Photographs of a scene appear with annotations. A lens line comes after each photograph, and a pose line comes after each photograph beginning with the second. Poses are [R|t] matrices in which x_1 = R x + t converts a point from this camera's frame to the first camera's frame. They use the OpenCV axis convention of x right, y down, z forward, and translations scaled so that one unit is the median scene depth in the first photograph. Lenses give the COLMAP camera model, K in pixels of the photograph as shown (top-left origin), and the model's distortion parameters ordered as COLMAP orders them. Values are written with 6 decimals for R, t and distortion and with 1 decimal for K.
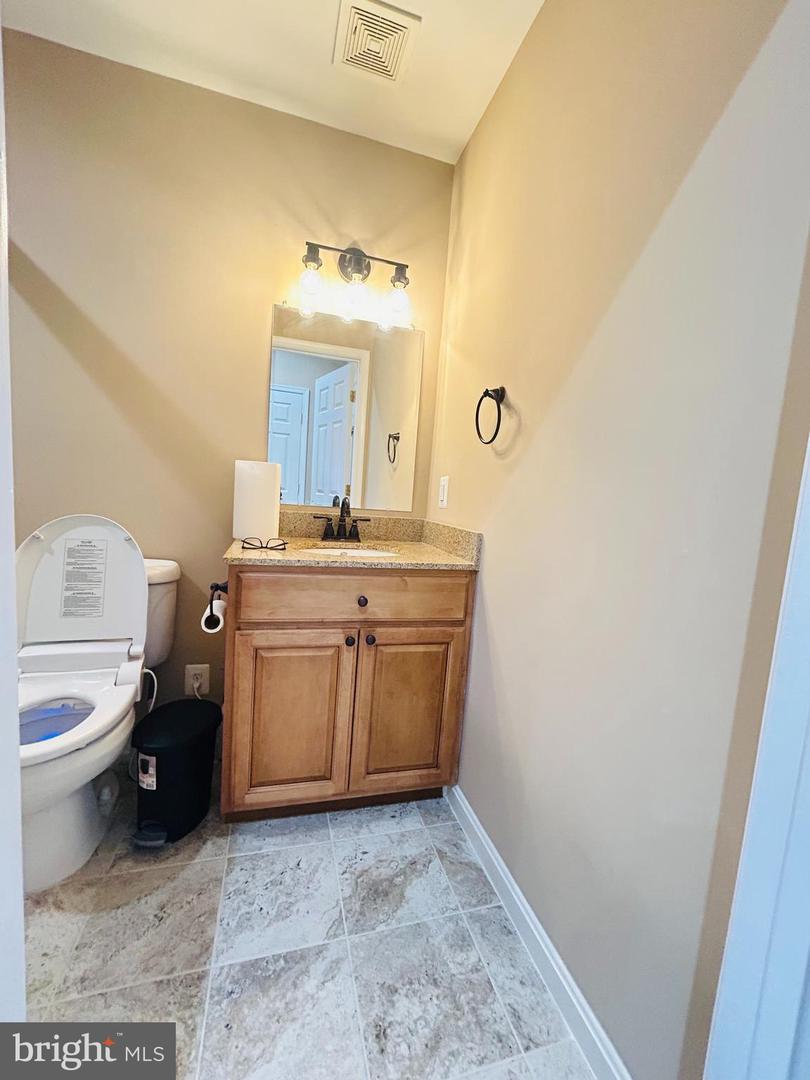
lens RADIAL K [[435.2, 0, 404.8], [0, 435.2, 539.7], [0, 0, 1]] dist [0.001736, 0.000272]
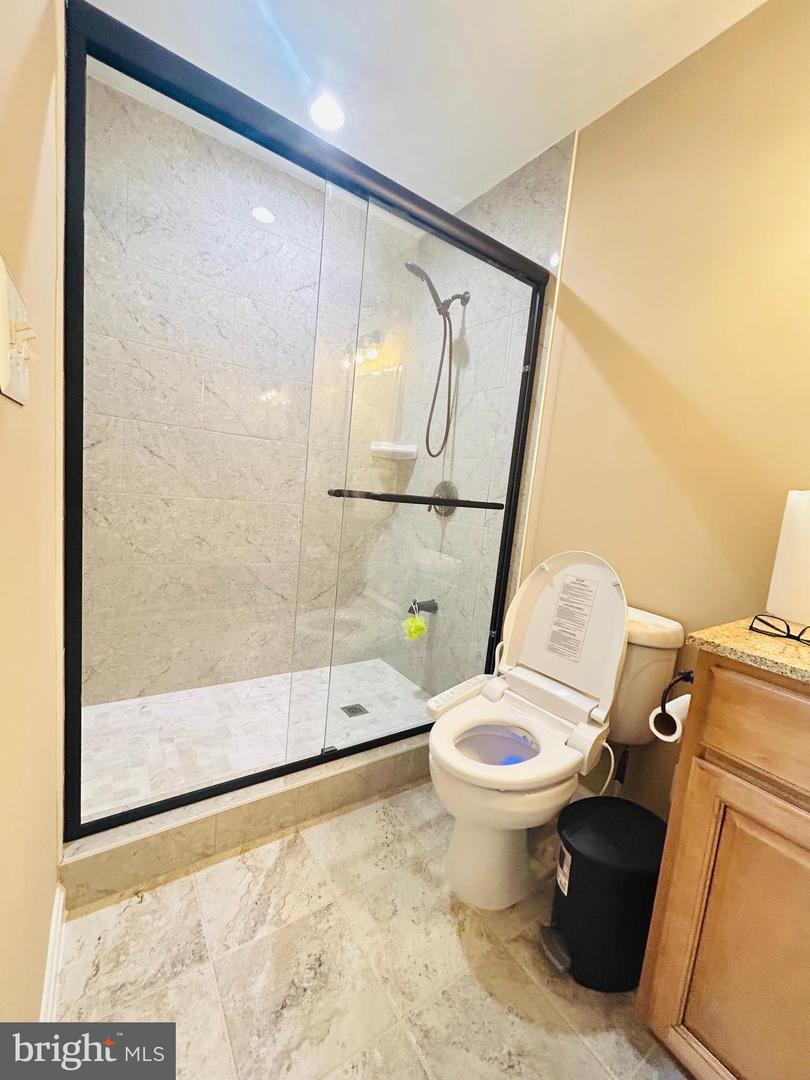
lens RADIAL K [[435.2, 0, 405.1], [0, 435.2, 542.2], [0, 0, 1]] dist [0.001736, 0.000272]
pose [[0.318549, 0.068864, -0.945402, 0.046247], [-0.161113, 0.986779, 0.017592, -0.035459], [0.934114, 0.146713, 0.325432, 0.353409]]
